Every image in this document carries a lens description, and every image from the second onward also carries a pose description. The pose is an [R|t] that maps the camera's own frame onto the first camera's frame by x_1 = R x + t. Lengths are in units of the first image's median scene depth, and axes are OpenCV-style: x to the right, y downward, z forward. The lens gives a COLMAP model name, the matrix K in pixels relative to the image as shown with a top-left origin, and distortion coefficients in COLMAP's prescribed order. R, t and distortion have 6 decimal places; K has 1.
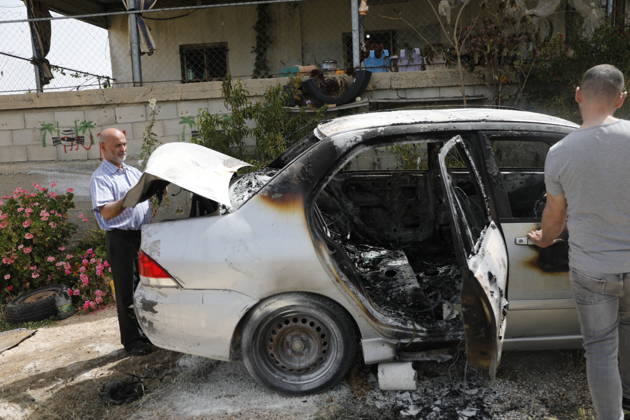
lens RADIAL K [[579.6, 0, 318.8], [0, 579.6, 212.7], [0, 0, 1]] dist [-0.010207, 0.000000]
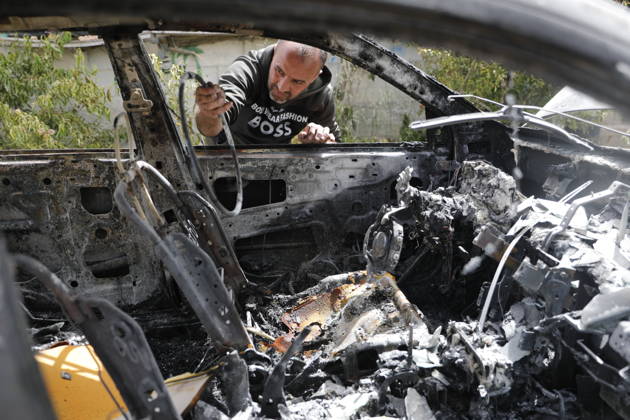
lens RADIAL K [[579.6, 0, 307.2], [0, 579.6, 216.5], [0, 0, 1]] dist [-0.010207, 0.000000]
pose [[0.991146, -0.012011, 0.132230, 0.281215], [0.003952, 0.998127, 0.061040, -0.053915], [-0.132715, -0.059977, 0.989338, 0.604638]]
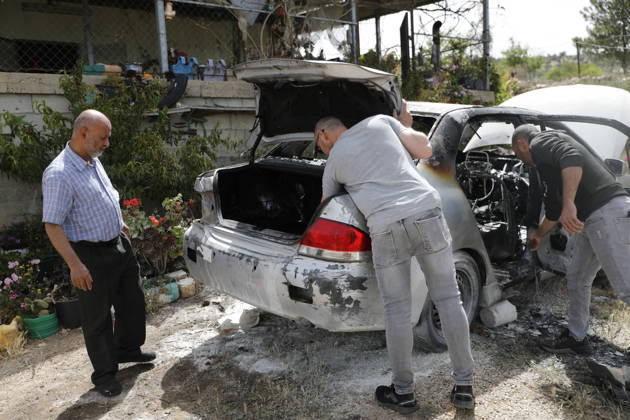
lens RADIAL K [[579.6, 0, 317.1], [0, 579.6, 216.6], [0, 0, 1]] dist [-0.010207, 0.000000]
pose [[0.757402, -0.058195, 0.650350, -0.686135], [0.083521, 0.996473, -0.008102, 0.034262], [-0.647585, 0.060454, 0.759591, 0.202505]]
